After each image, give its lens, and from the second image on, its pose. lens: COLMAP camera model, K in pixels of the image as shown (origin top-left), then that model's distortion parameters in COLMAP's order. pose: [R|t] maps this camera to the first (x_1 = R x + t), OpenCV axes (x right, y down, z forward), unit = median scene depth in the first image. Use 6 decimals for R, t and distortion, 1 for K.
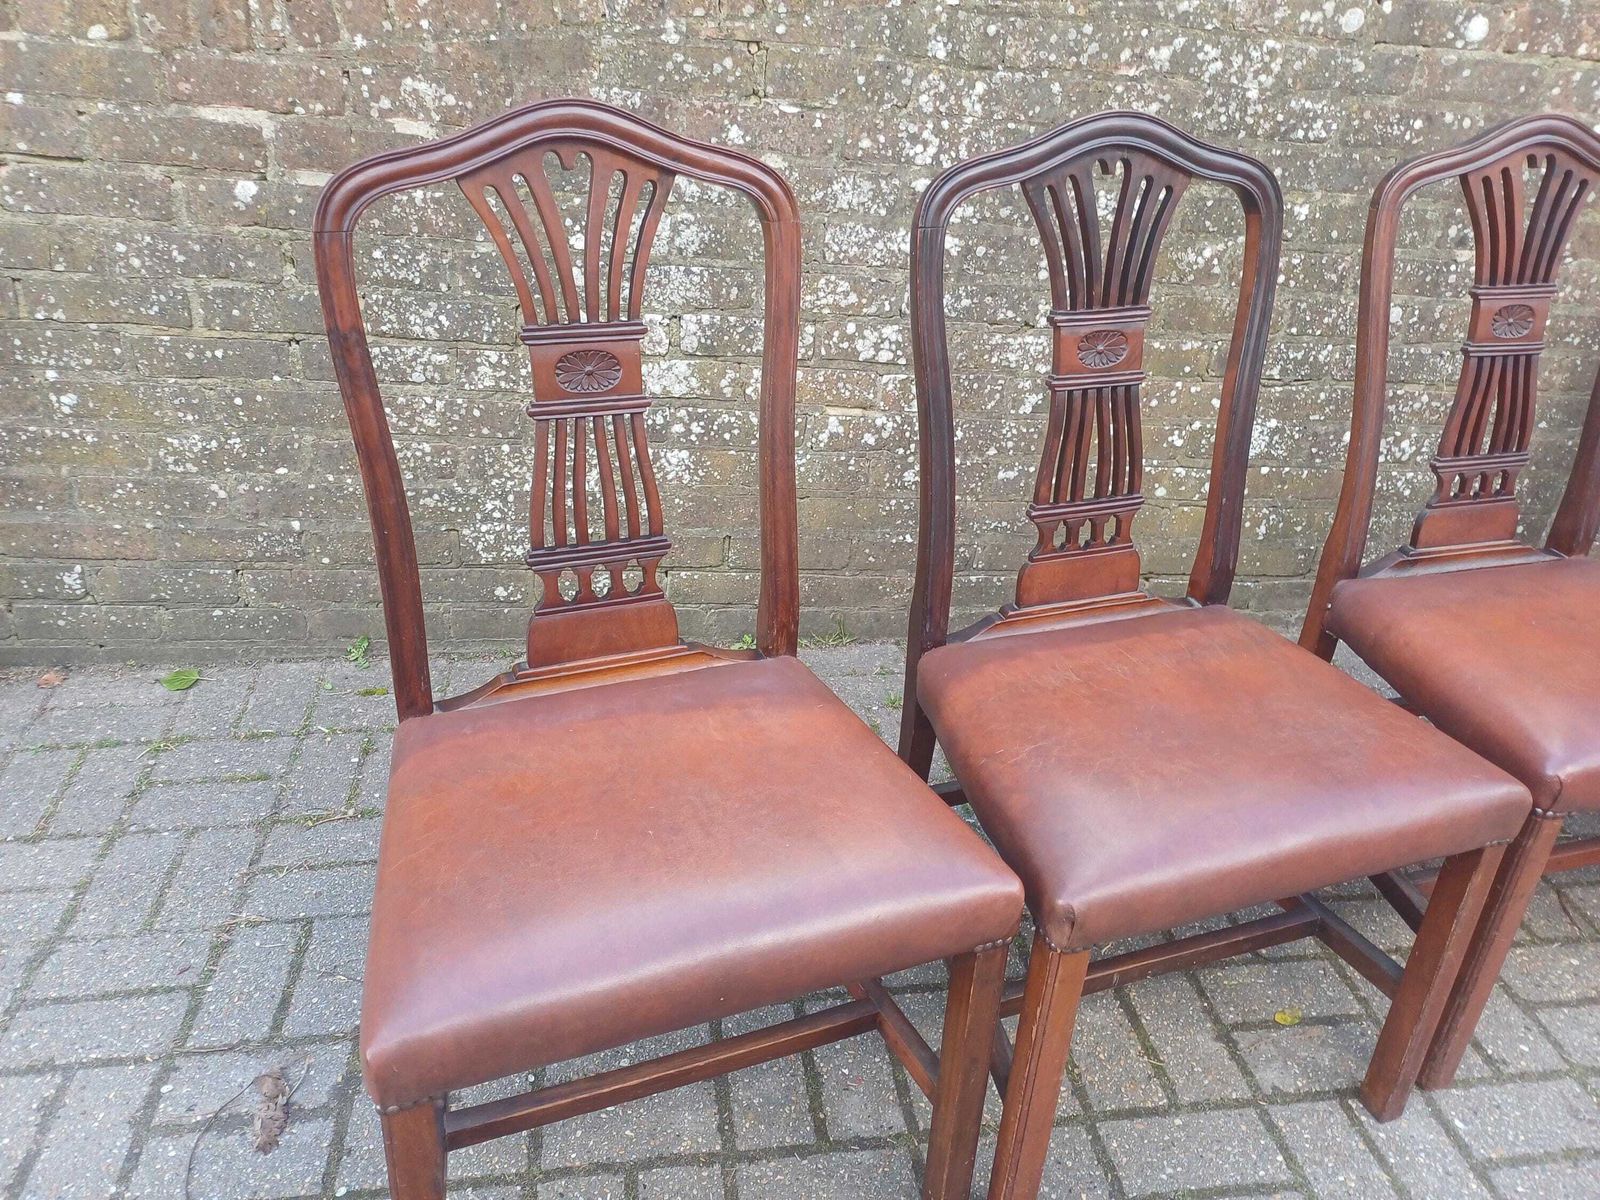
lens RADIAL K [[1189.6, 0, 804.4], [0, 1189.6, 581.8], [0, 0, 1]] dist [0.071436, -0.061586]
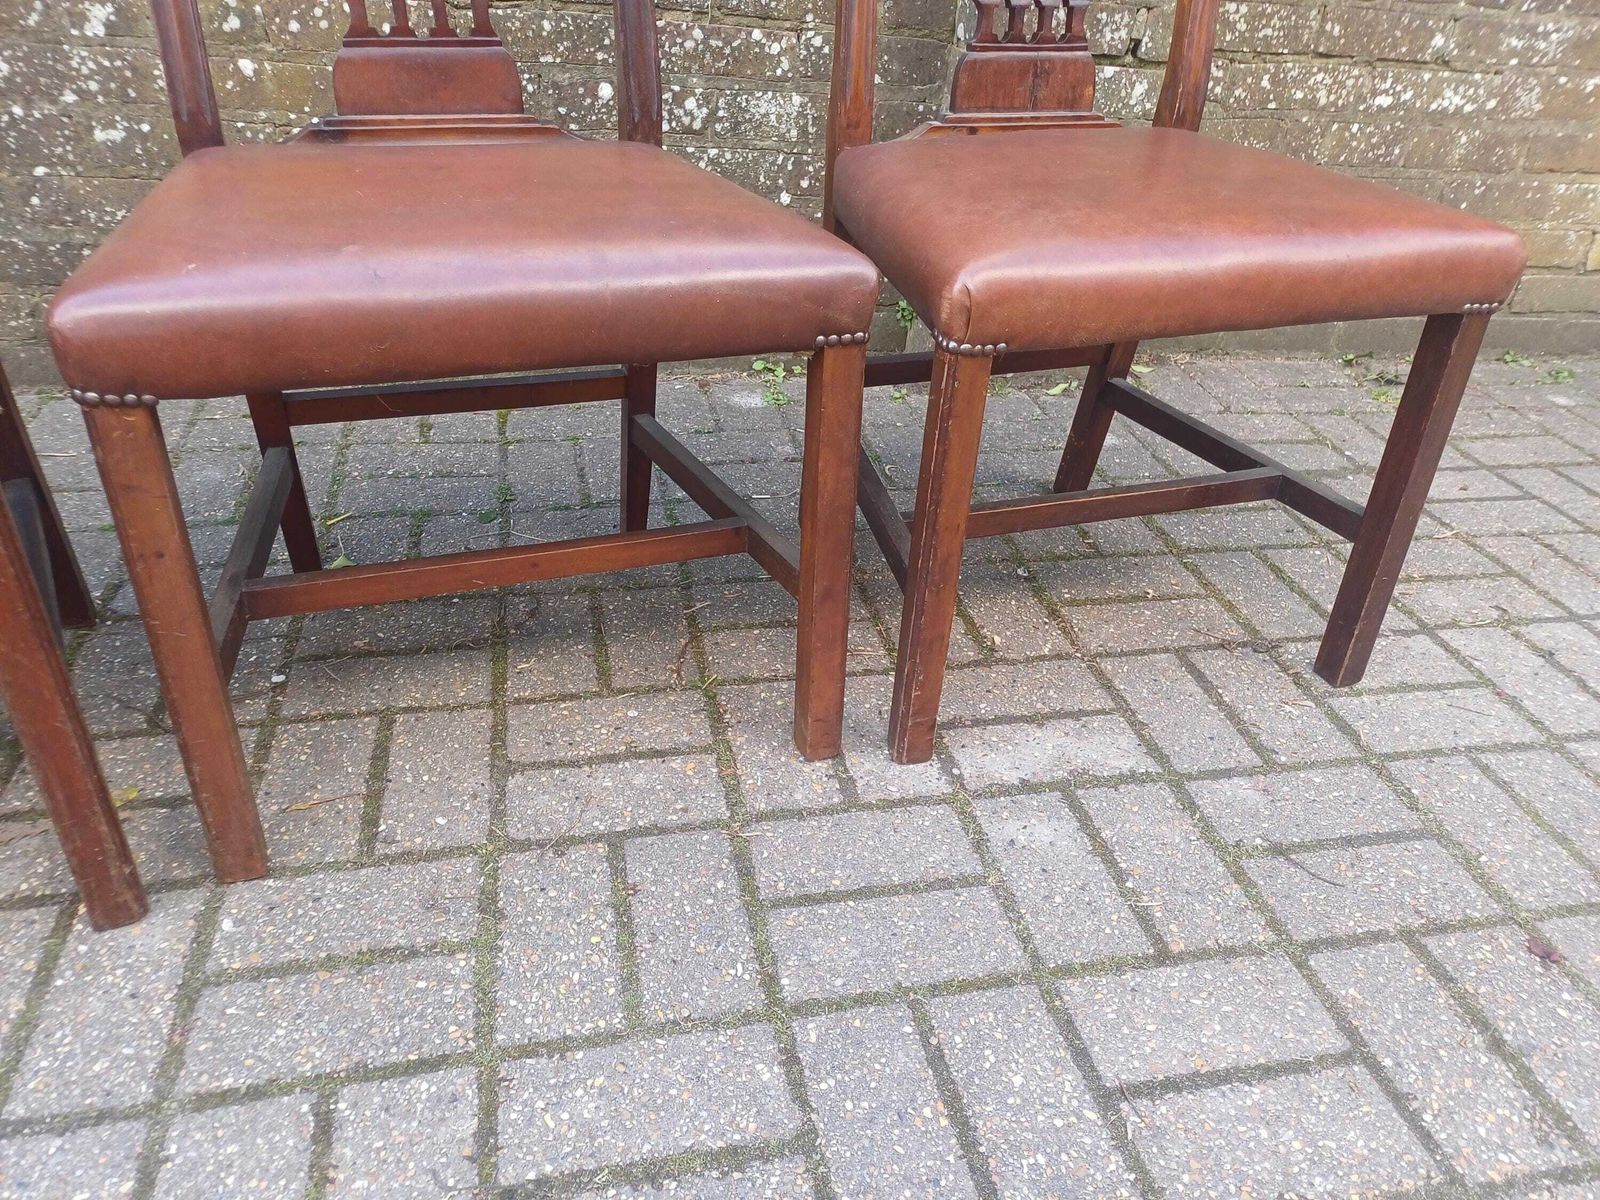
lens RADIAL K [[1189.6, 0, 807.0], [0, 1189.6, 617.0], [0, 0, 1]] dist [0.071436, -0.061586]
pose [[0.998082, -0.038044, 0.048830, 0.624045], [0.033826, 0.995851, 0.084478, 0.175361], [-0.051841, -0.082664, 0.995228, 0.254894]]
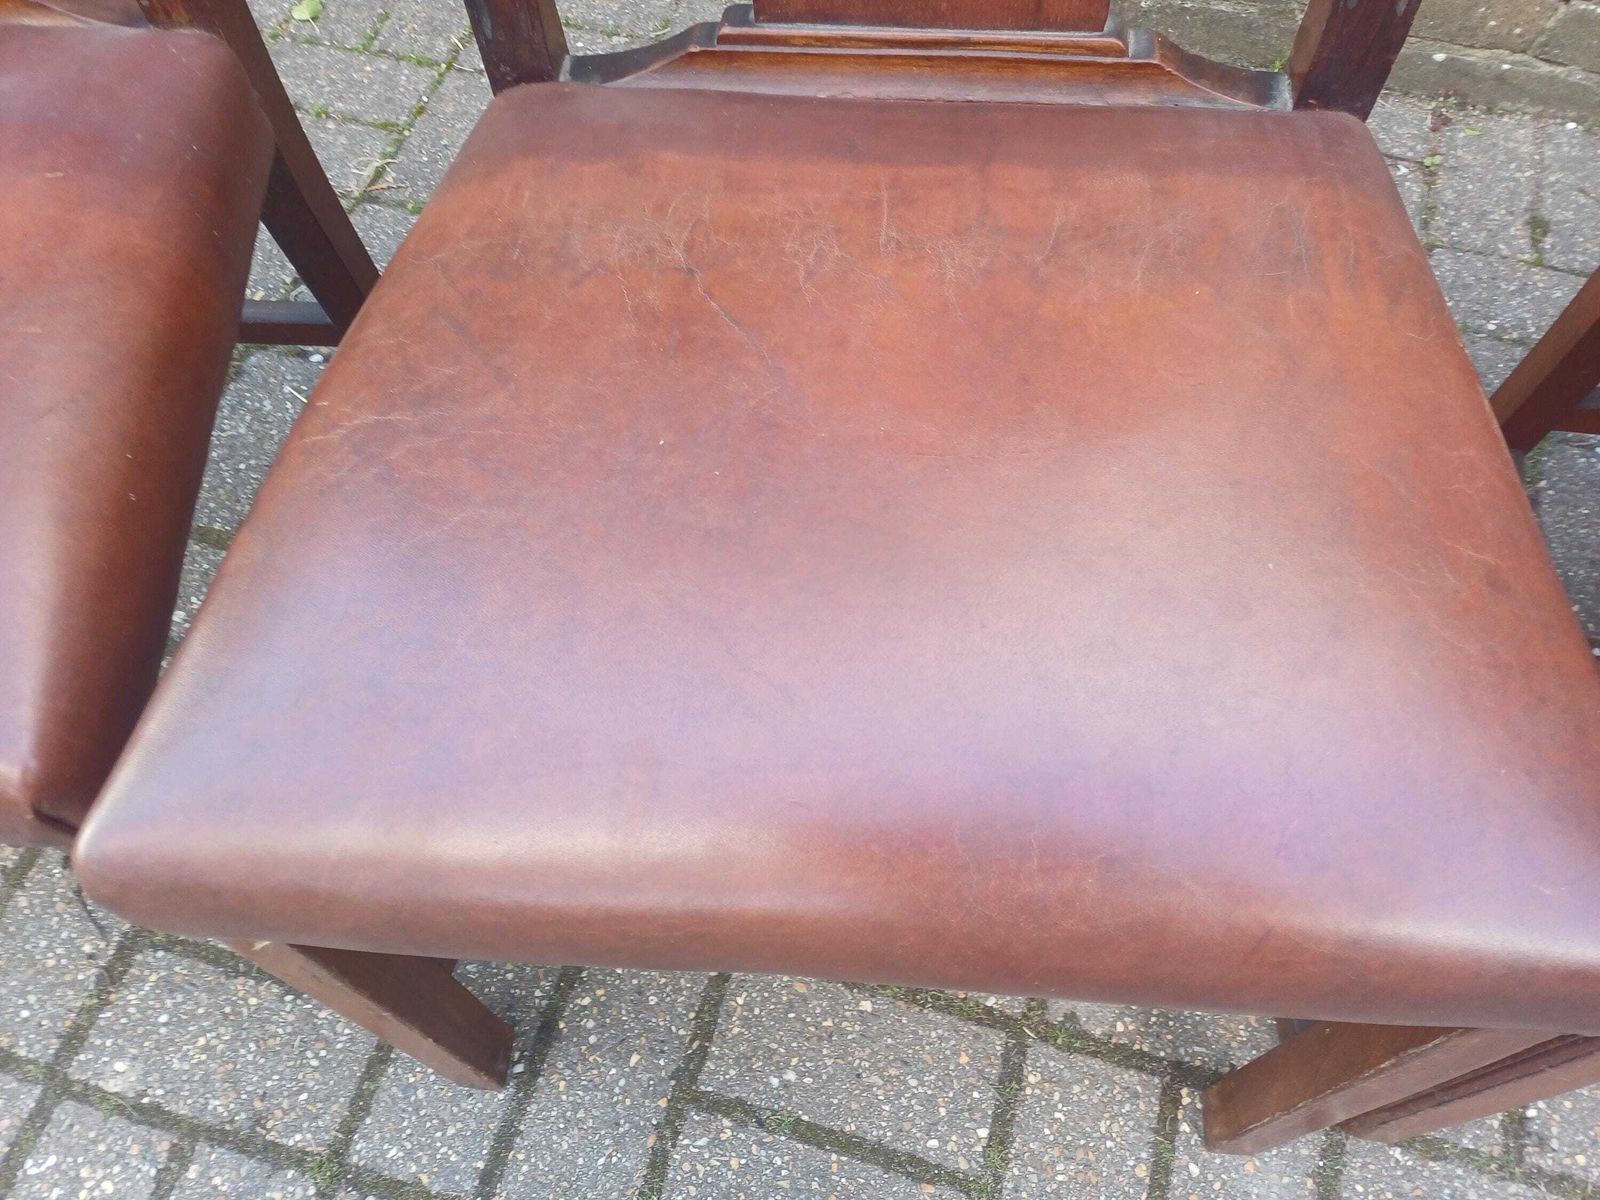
lens RADIAL K [[1189.6, 0, 834.2], [0, 1189.6, 630.1], [0, 0, 1]] dist [0.071436, -0.061586]
pose [[0.904266, 0.335915, -0.263561, 0.288015], [-0.141886, 0.818616, 0.556539, -0.030133], [0.402705, -0.465864, 0.787908, 0.448489]]
